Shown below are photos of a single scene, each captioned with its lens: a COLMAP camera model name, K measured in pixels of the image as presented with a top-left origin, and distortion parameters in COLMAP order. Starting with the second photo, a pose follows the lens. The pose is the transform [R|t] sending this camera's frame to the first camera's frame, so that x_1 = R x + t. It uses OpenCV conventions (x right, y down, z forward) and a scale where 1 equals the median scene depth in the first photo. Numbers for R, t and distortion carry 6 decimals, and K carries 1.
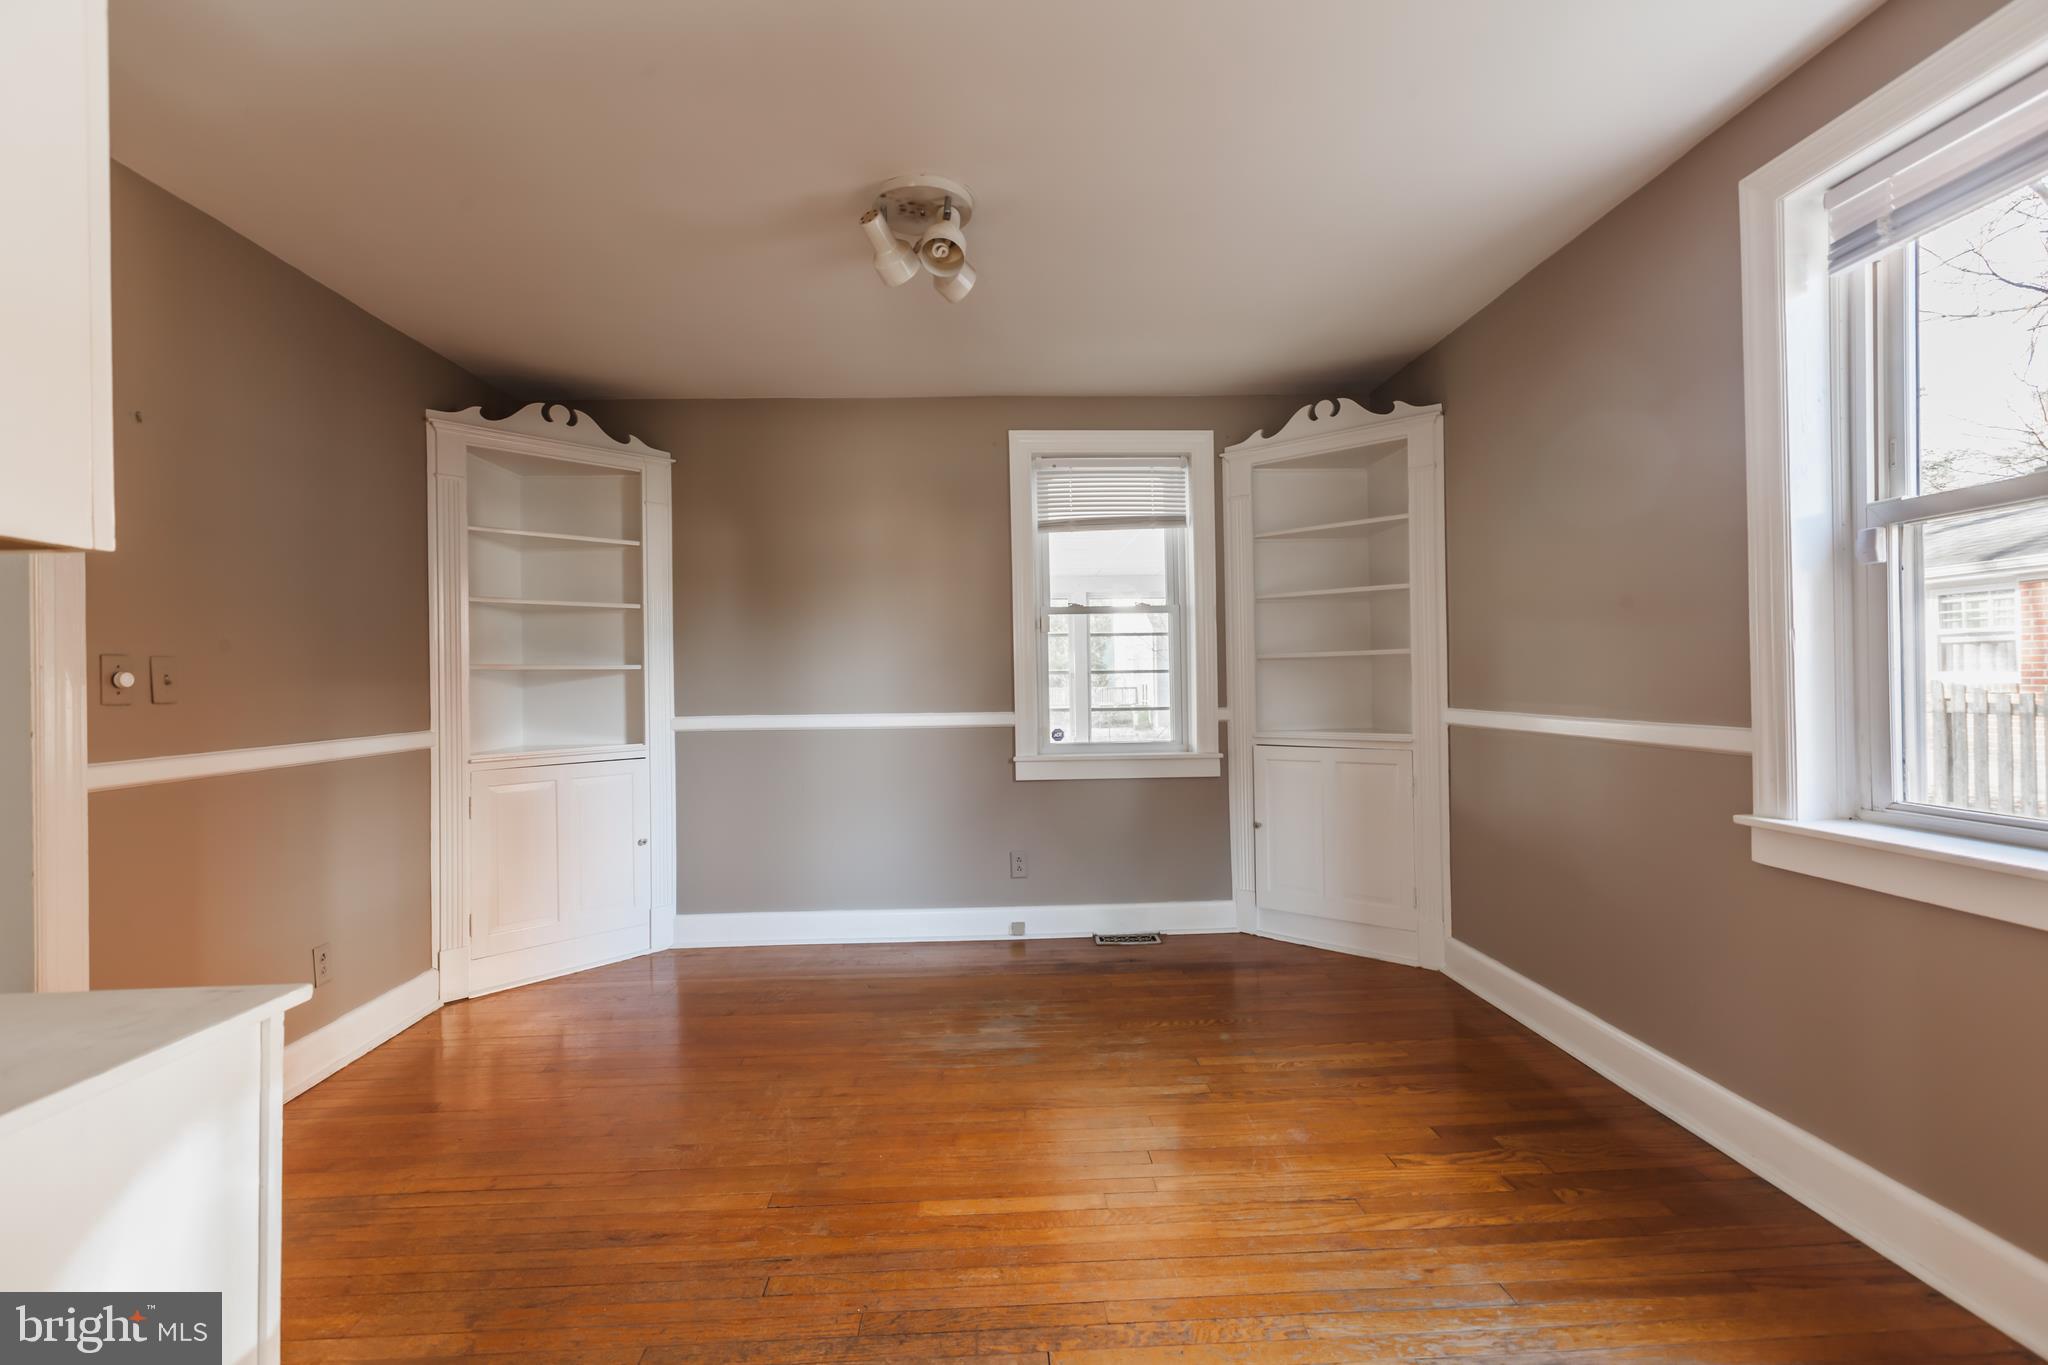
lens RADIAL K [[909.6, 0, 1018.8], [0, 909.6, 673.6], [0, 0, 1]] dist [-0.000979, 0.000554]
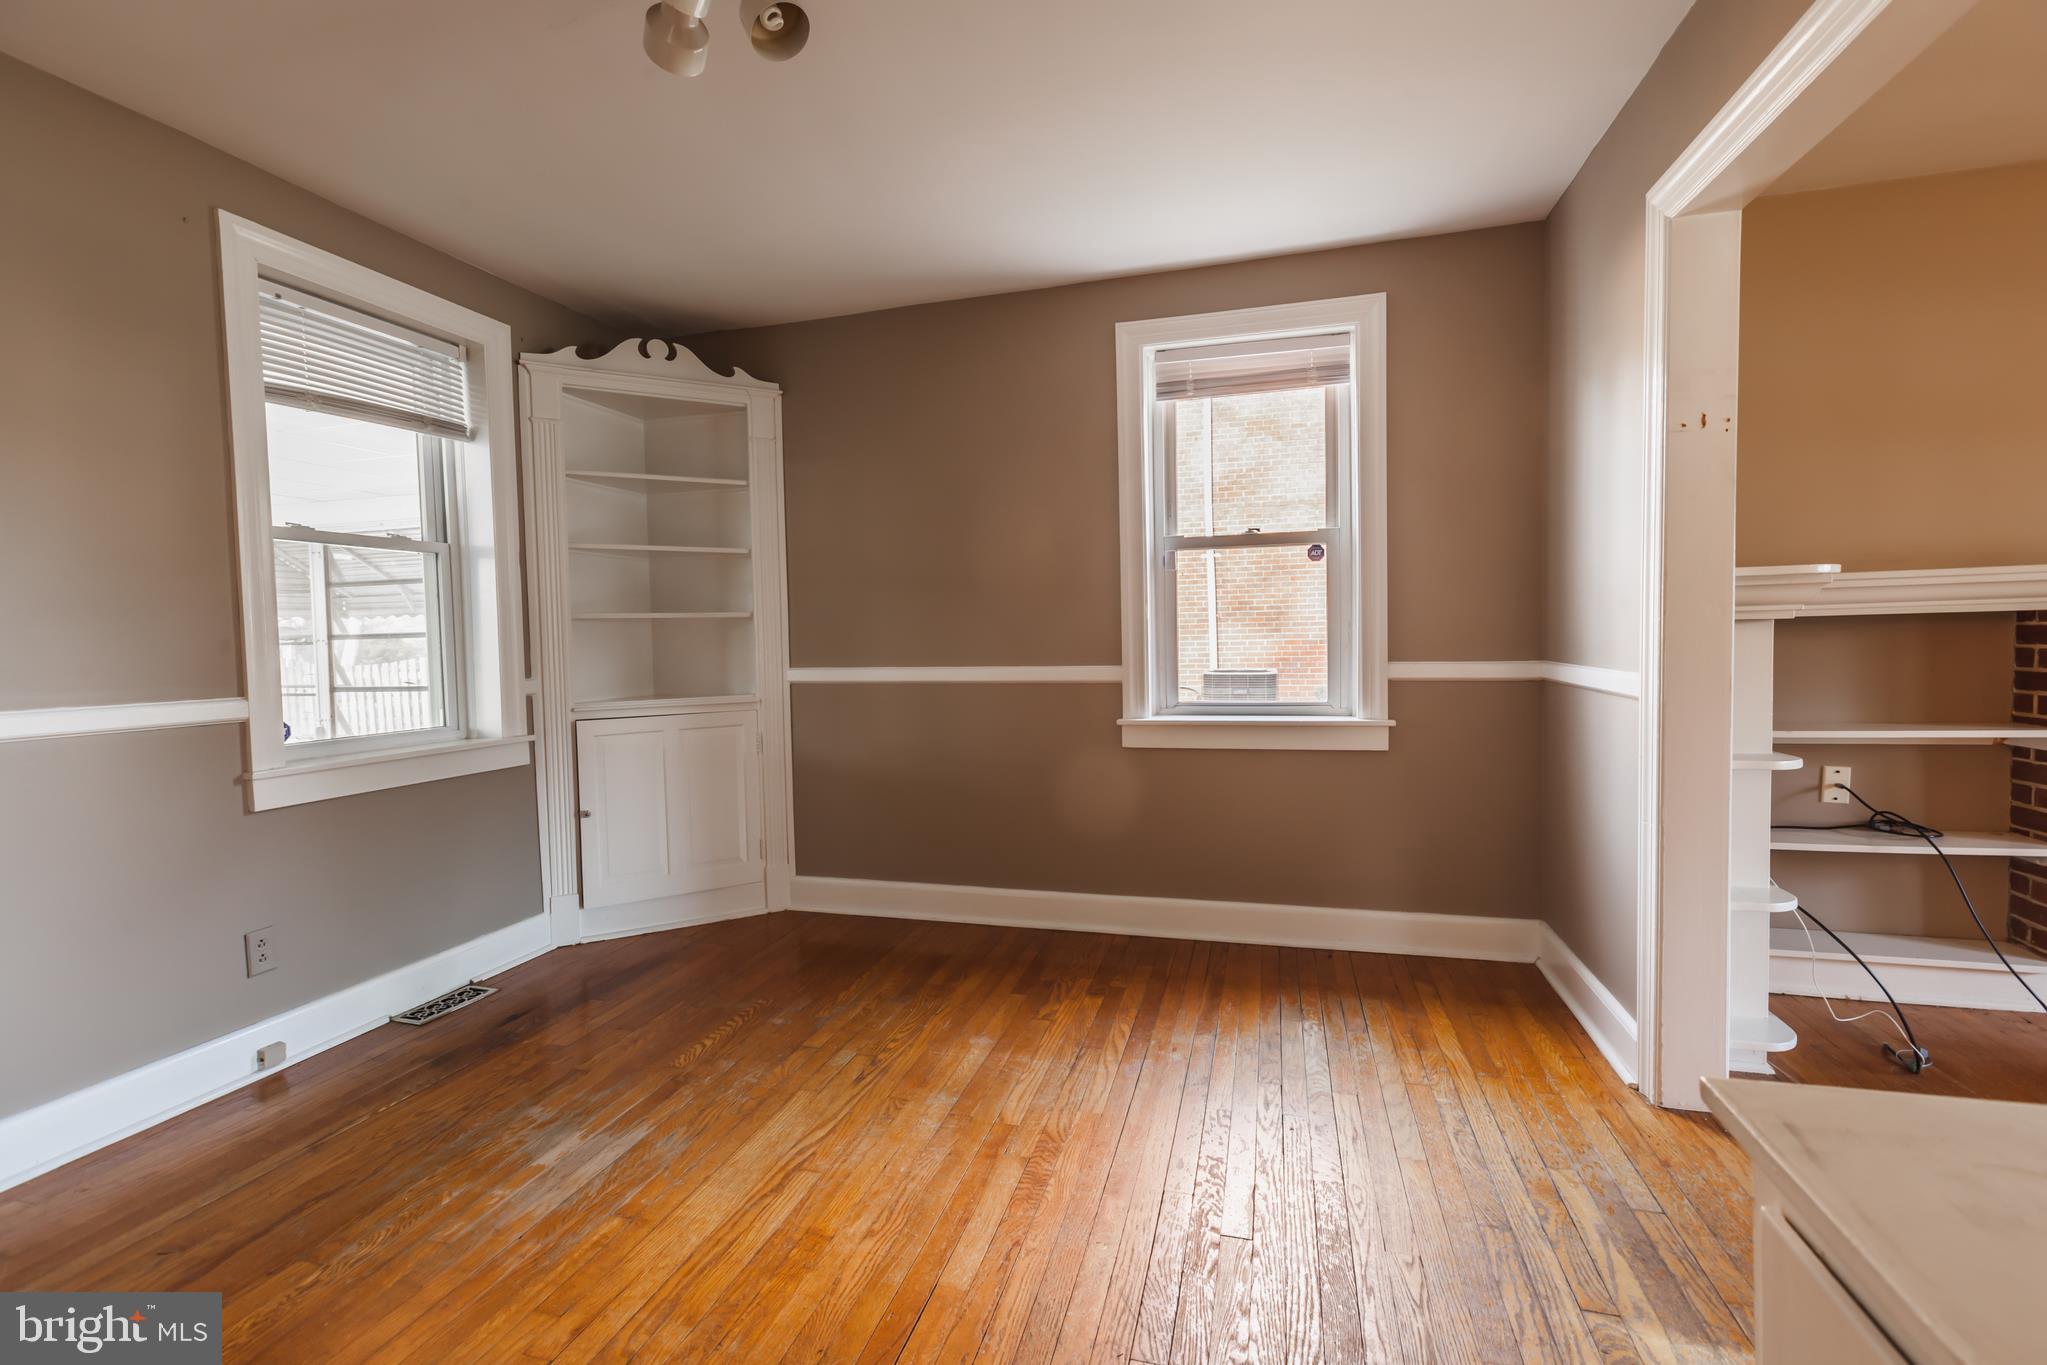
lens RADIAL K [[909.1, 0, 1021.2], [0, 909.1, 671.1], [0, 0, 1]] dist [-0.000979, 0.000554]
pose [[0.311486, -0.026479, 0.949882, -0.466438], [0.007187, 0.999649, 0.025510, 0.015970], [-0.950224, -0.001119, 0.311567, 0.388954]]
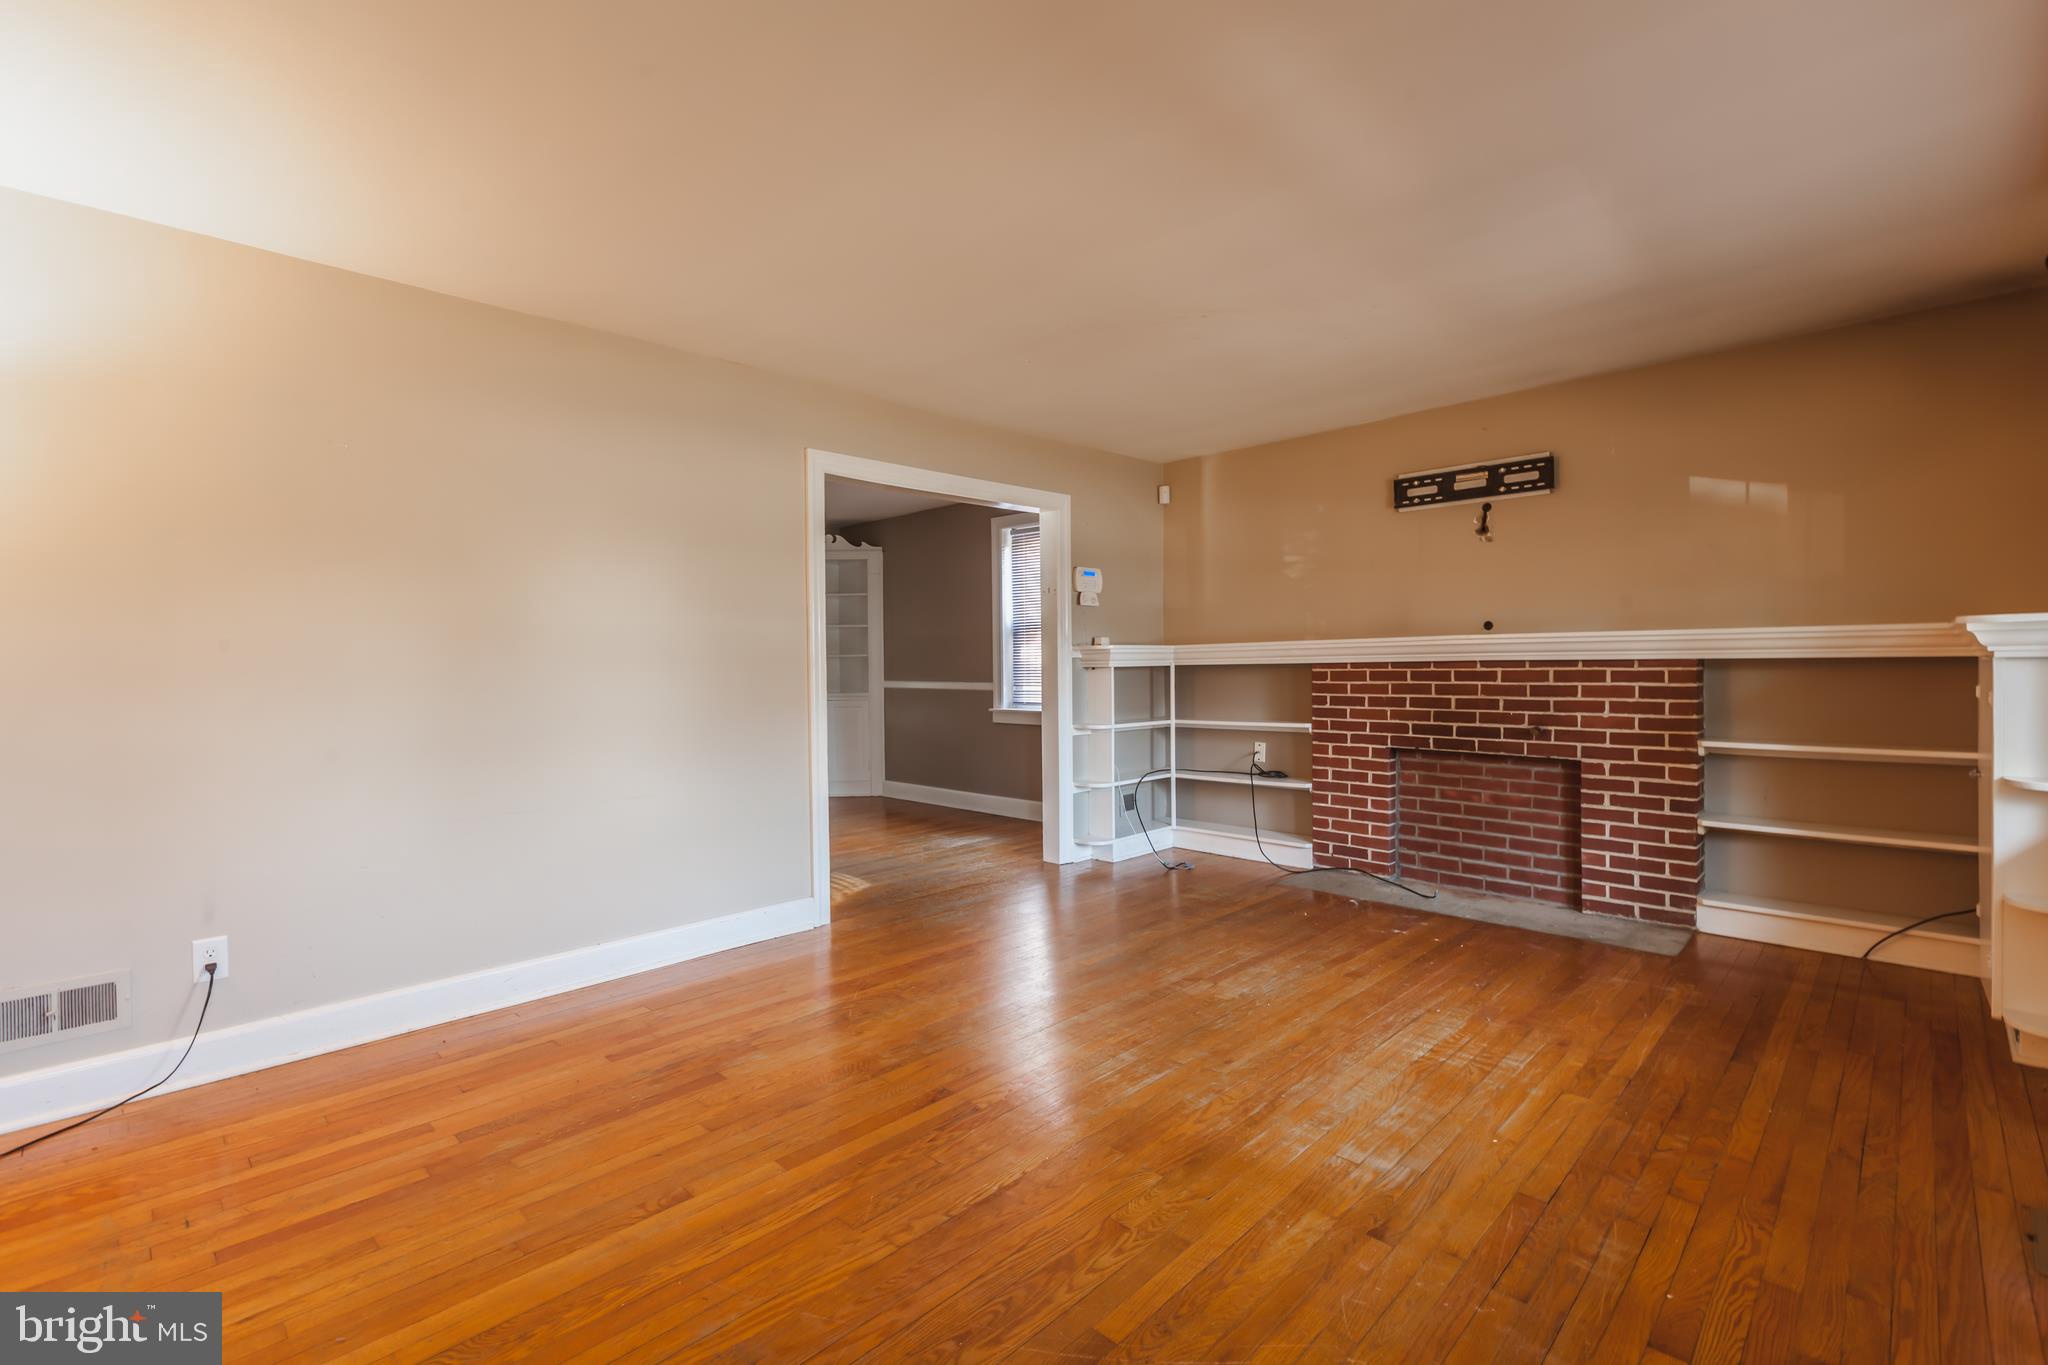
lens RADIAL K [[909.6, 0, 1046.2], [0, 909.6, 681.3], [0, 0, 1]] dist [-0.000979, 0.000554]
pose [[0.711317, -0.003704, 0.702862, -0.832351], [-0.008671, 0.999864, 0.014044, 0.003447], [-0.702818, -0.016084, 0.711188, -0.898794]]
